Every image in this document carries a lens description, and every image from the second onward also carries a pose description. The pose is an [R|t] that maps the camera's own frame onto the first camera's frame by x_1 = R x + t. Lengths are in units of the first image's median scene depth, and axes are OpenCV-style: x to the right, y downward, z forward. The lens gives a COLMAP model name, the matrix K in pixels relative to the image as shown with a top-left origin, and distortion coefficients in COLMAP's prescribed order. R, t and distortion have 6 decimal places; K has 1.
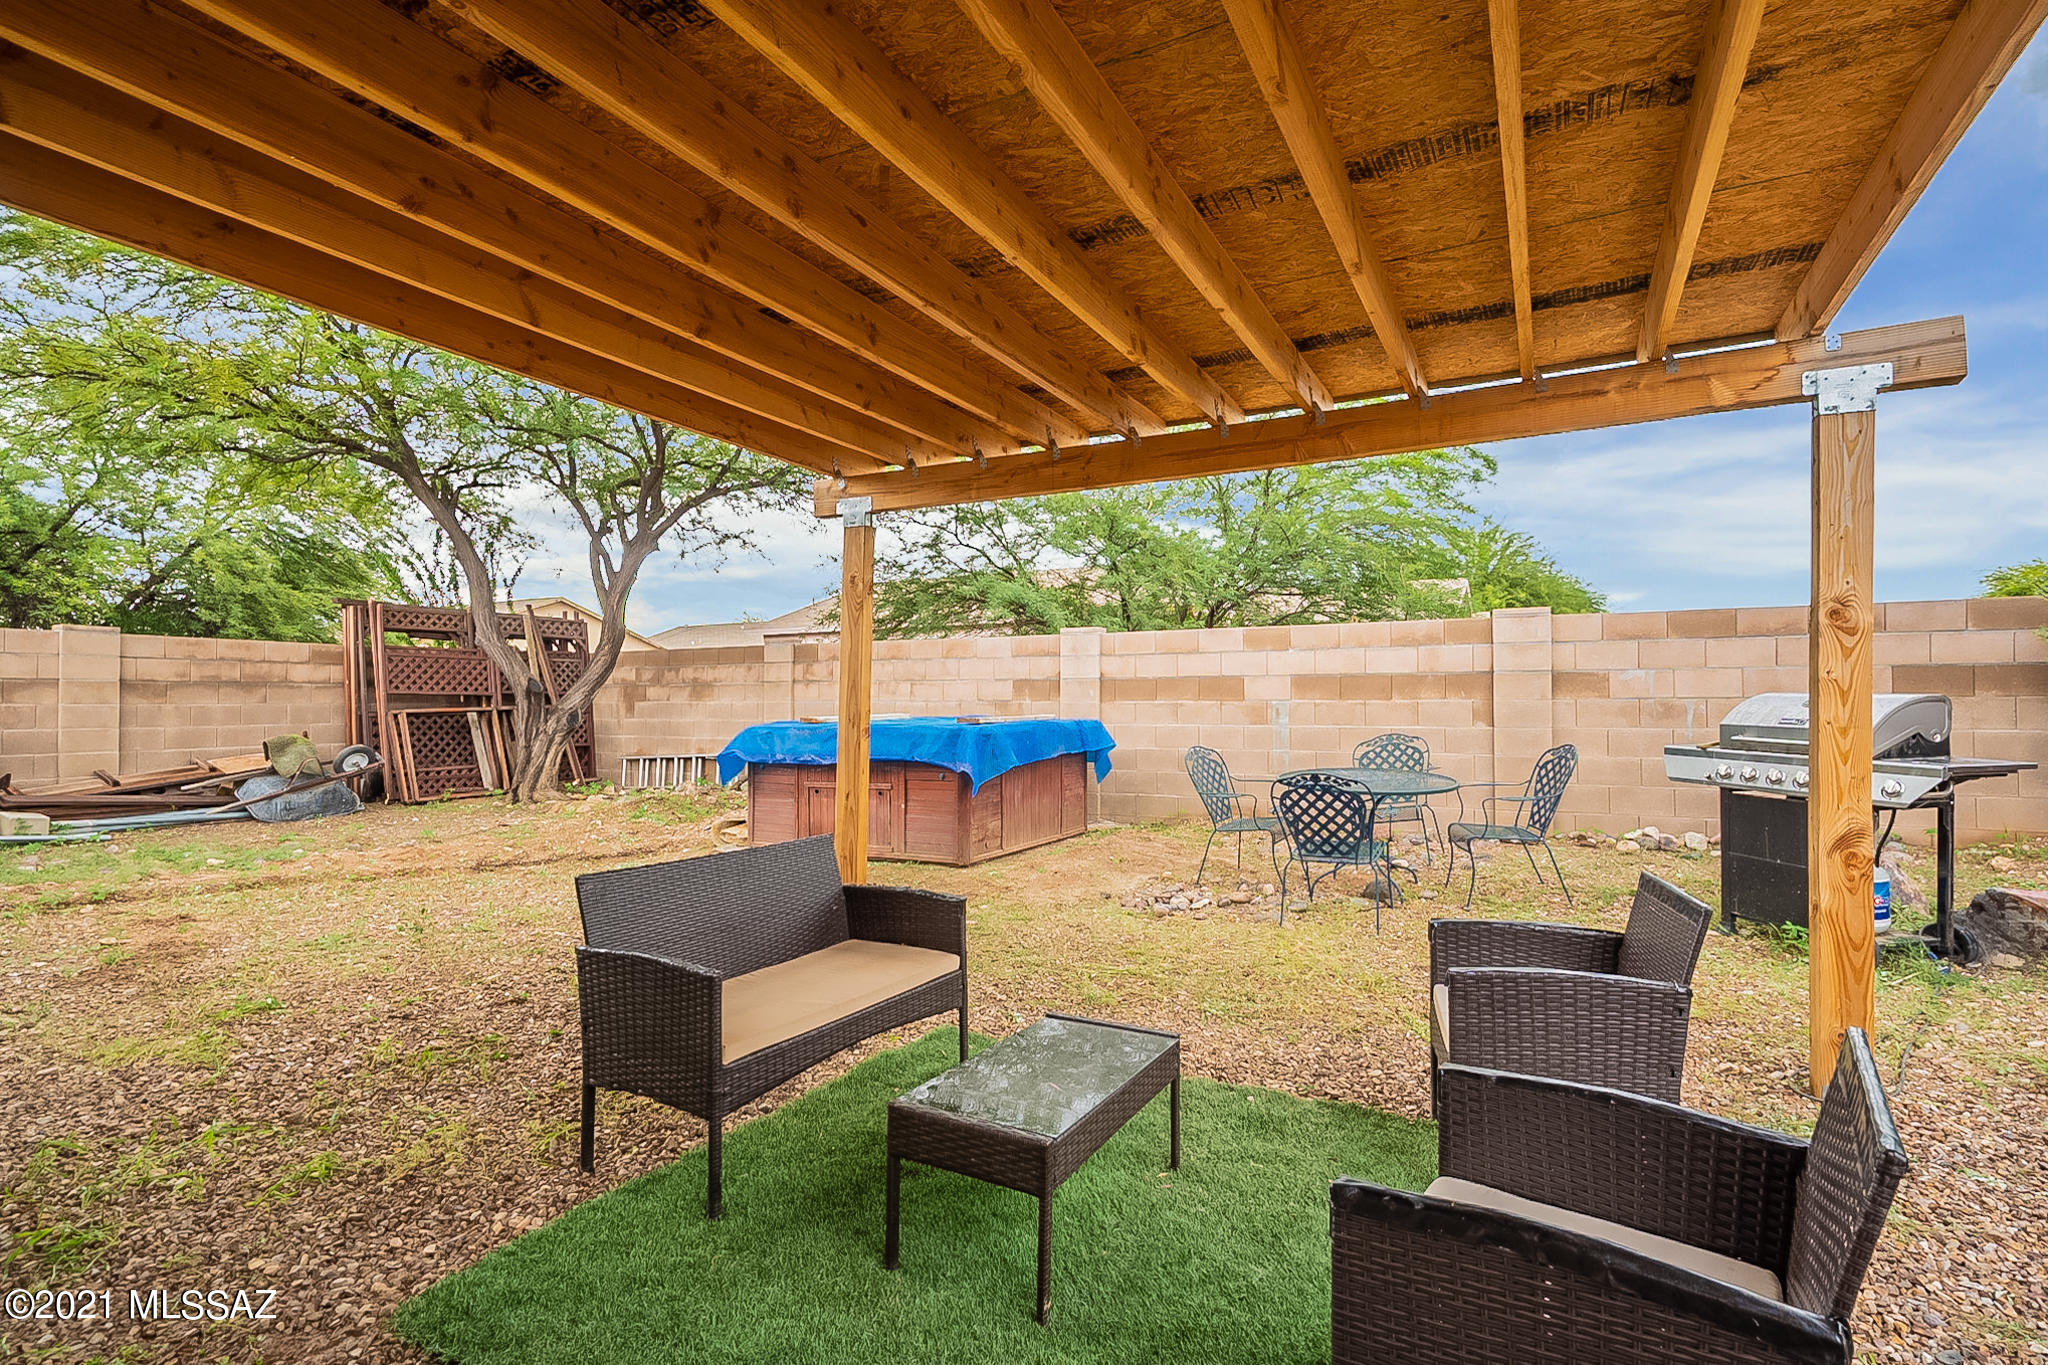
lens RADIAL K [[978.2, 0, 1025.0], [0, 978.2, 685.7], [0, 0, 1]] dist [-0.000328, 0.000249]
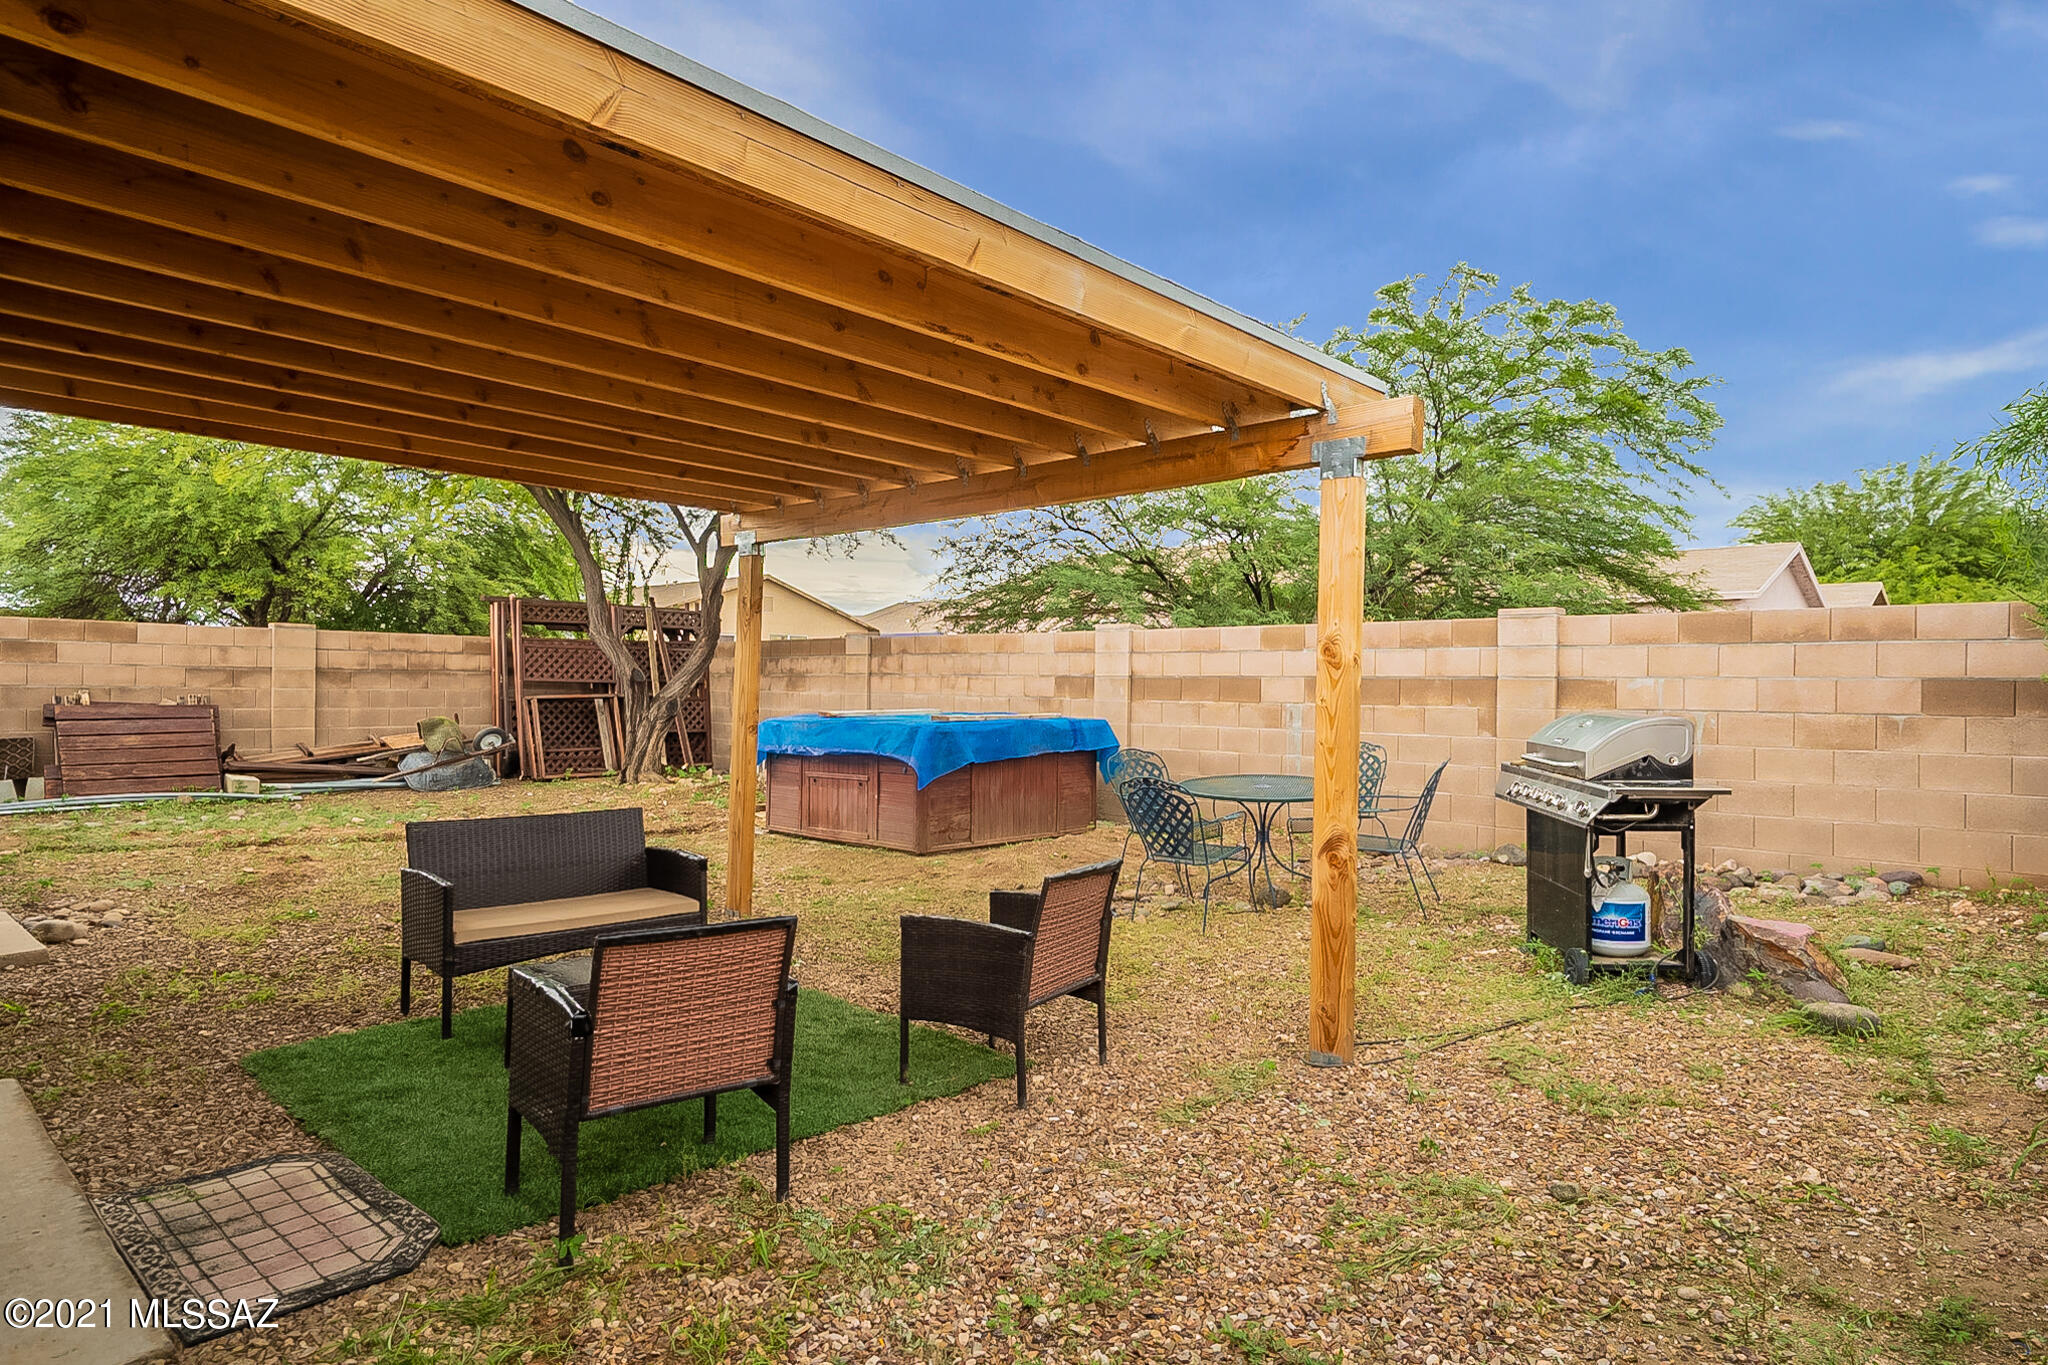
lens RADIAL K [[1162.3, 0, 1023.3], [0, 1162.3, 682.2], [0, 0, 1]] dist [0.002485, 0.000676]
pose [[0.964788, 0.013425, -0.262685, 0.274860], [-0.010065, 0.999849, 0.014131, -0.016904], [0.262835, -0.010989, 0.964778, -0.142545]]
